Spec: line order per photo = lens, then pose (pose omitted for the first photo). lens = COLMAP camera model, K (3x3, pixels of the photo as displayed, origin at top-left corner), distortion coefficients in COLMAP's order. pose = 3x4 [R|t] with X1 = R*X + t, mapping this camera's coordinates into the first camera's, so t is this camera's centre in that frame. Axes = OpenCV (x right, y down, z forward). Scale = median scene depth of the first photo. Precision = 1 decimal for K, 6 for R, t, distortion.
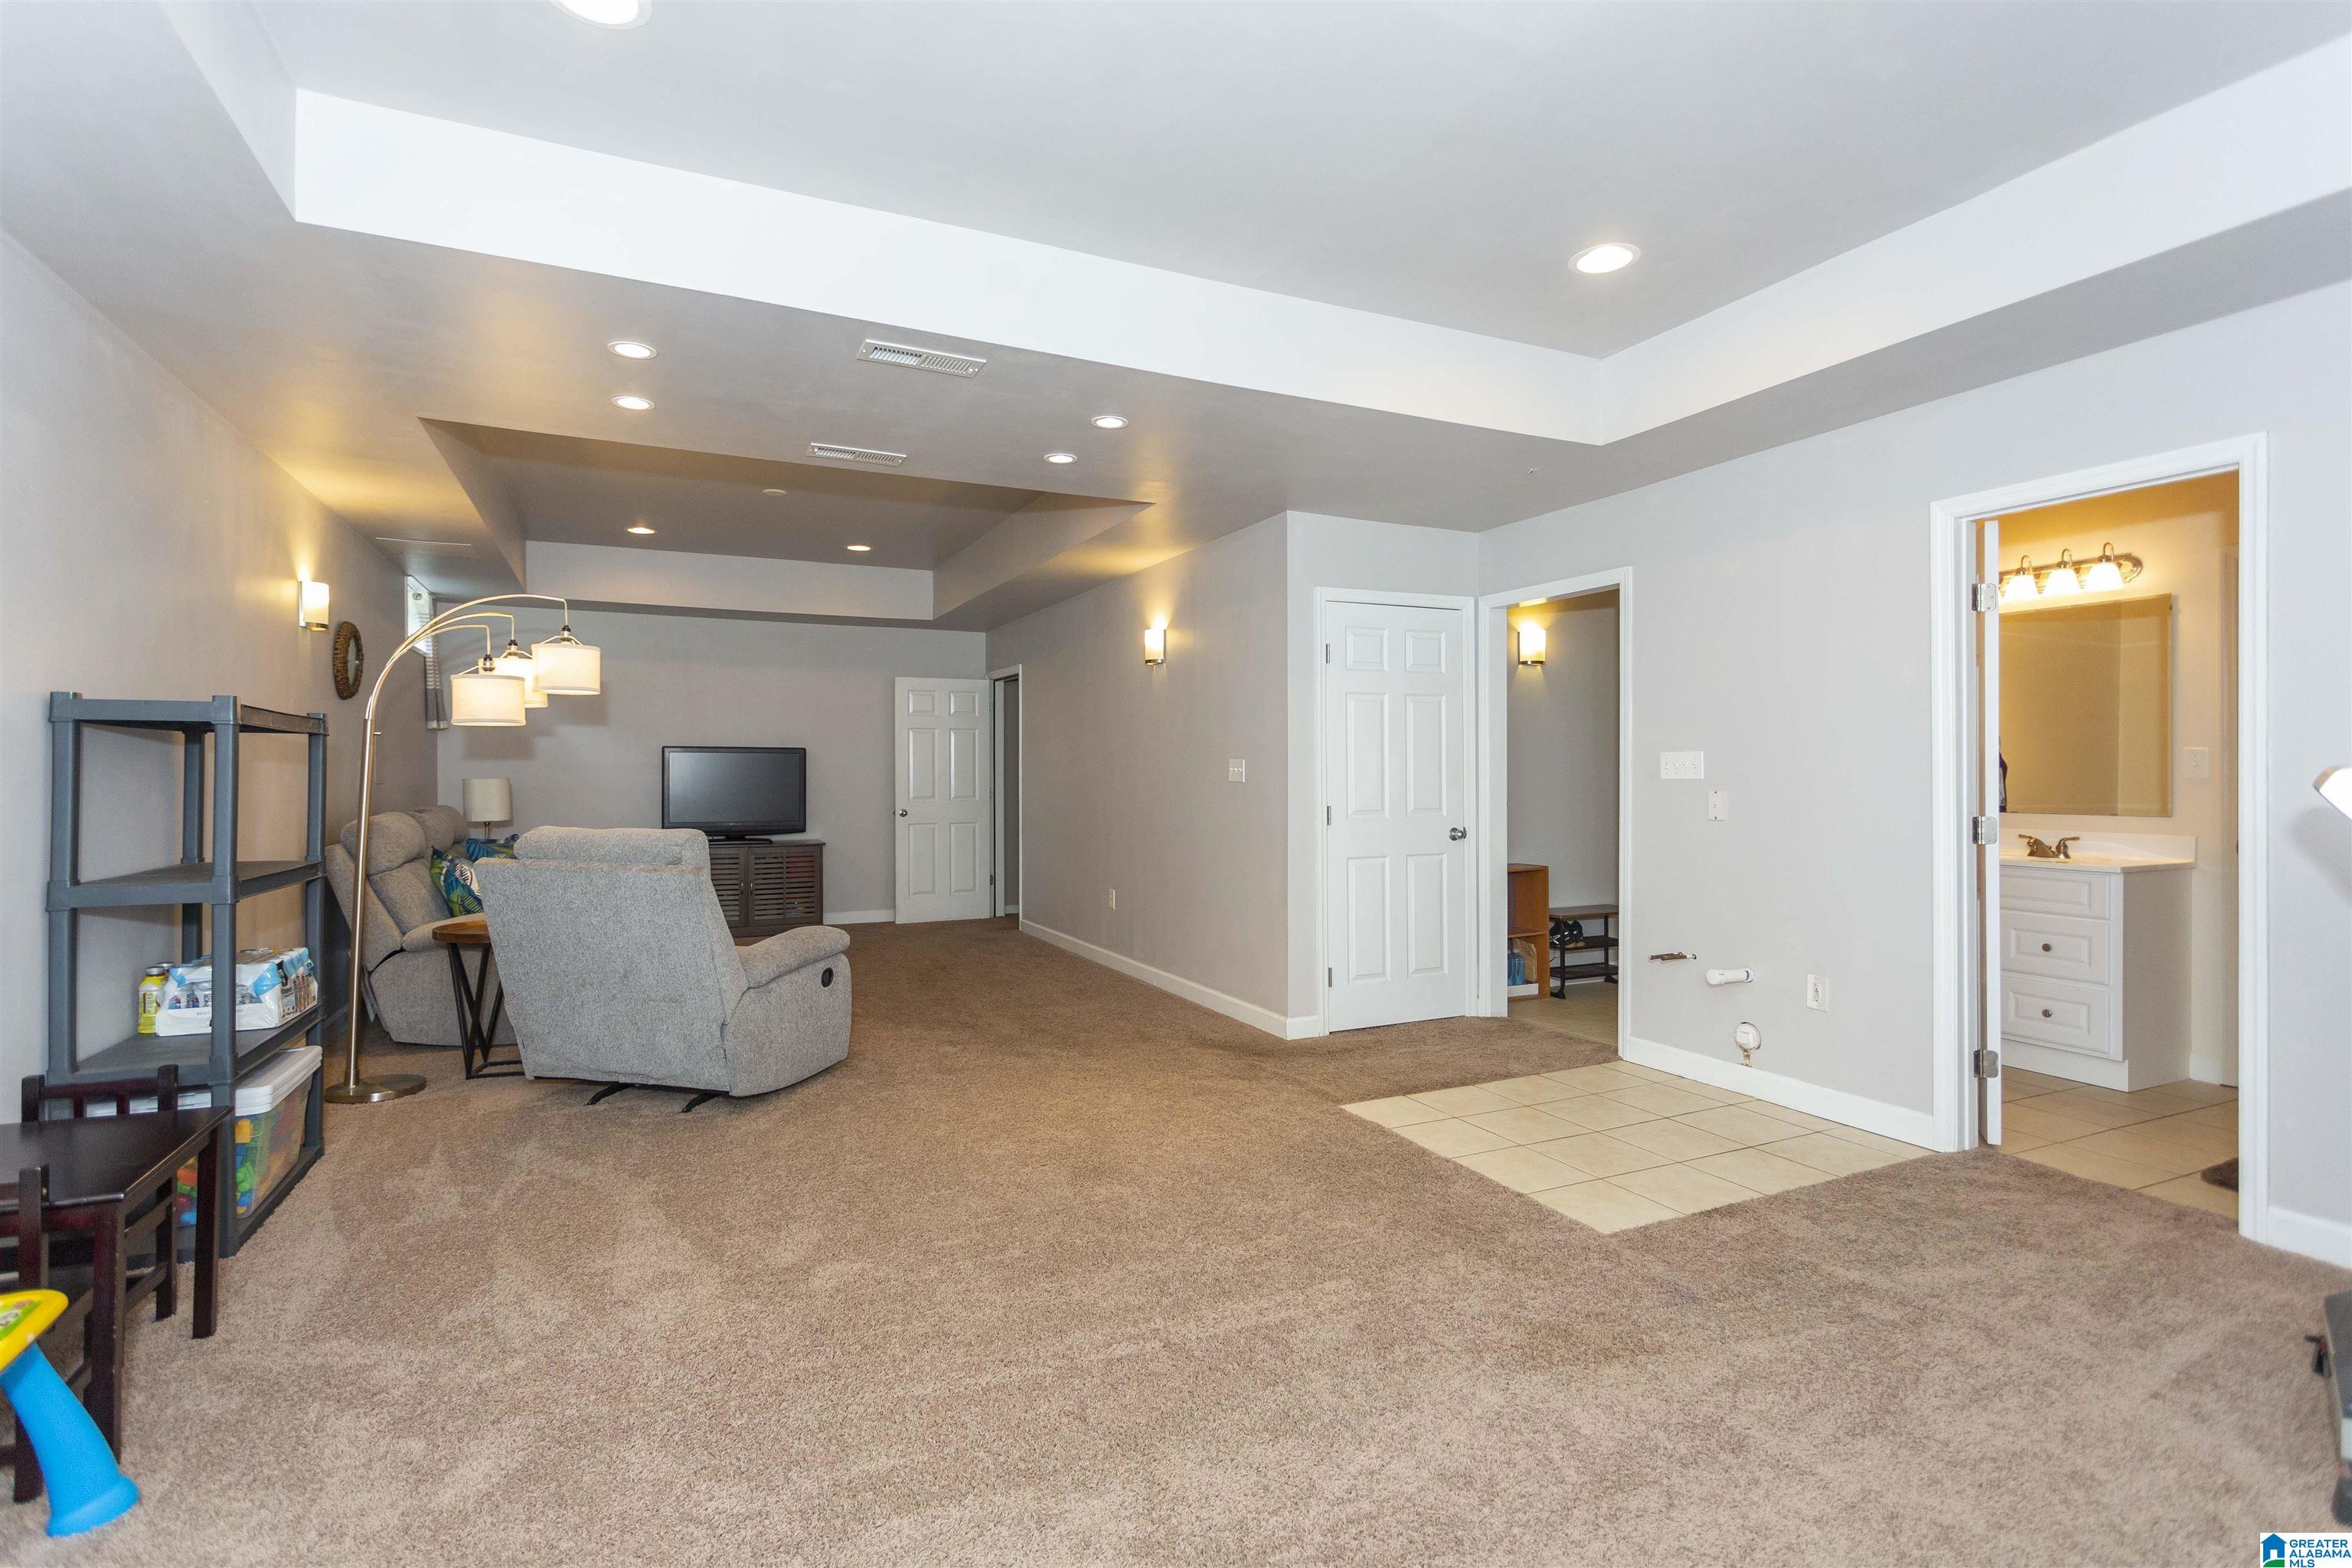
lens RADIAL K [[1123.0, 0, 1169.4], [0, 1123.0, 776.8], [0, 0, 1]] dist [-0.005511, 0.002164]
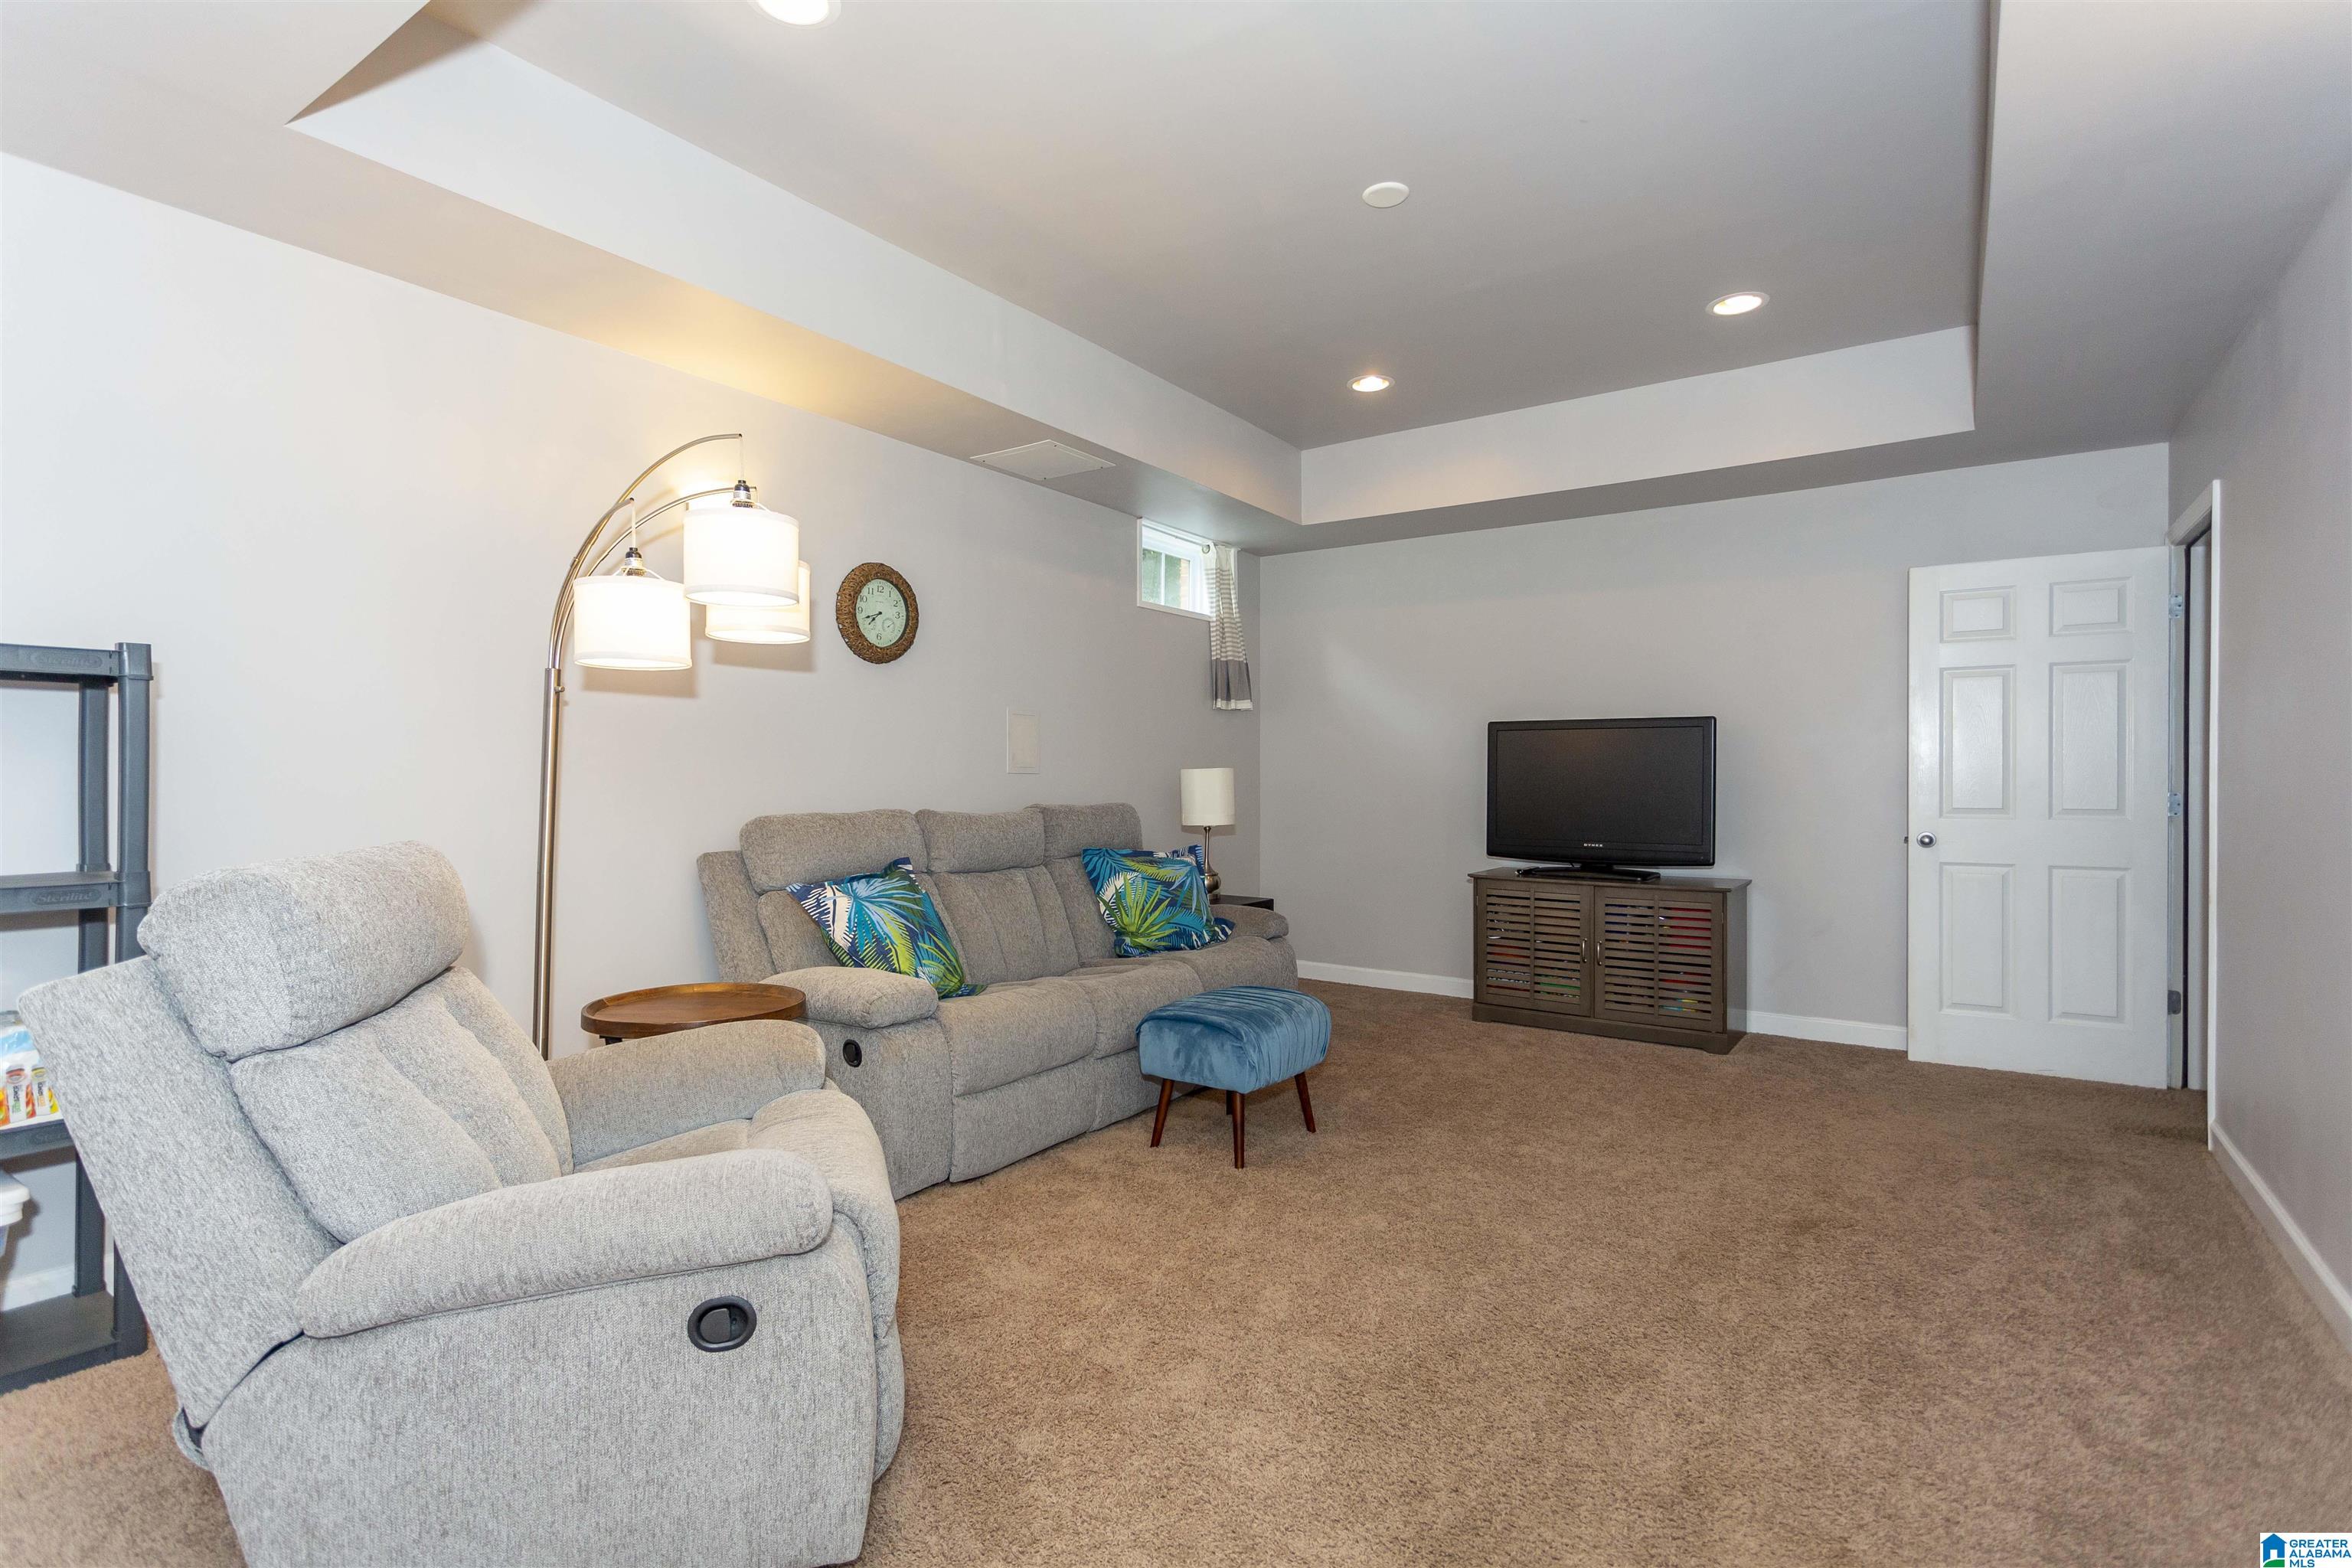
lens RADIAL K [[1123.0, 0, 1175.3], [0, 1123.0, 784.2], [0, 0, 1]] dist [-0.005511, 0.002164]
pose [[0.494071, 0.007982, -0.869385, 0.031397], [-0.003170, 0.999968, 0.007379, 0.004655], [0.869416, -0.000890, 0.494080, 0.473009]]
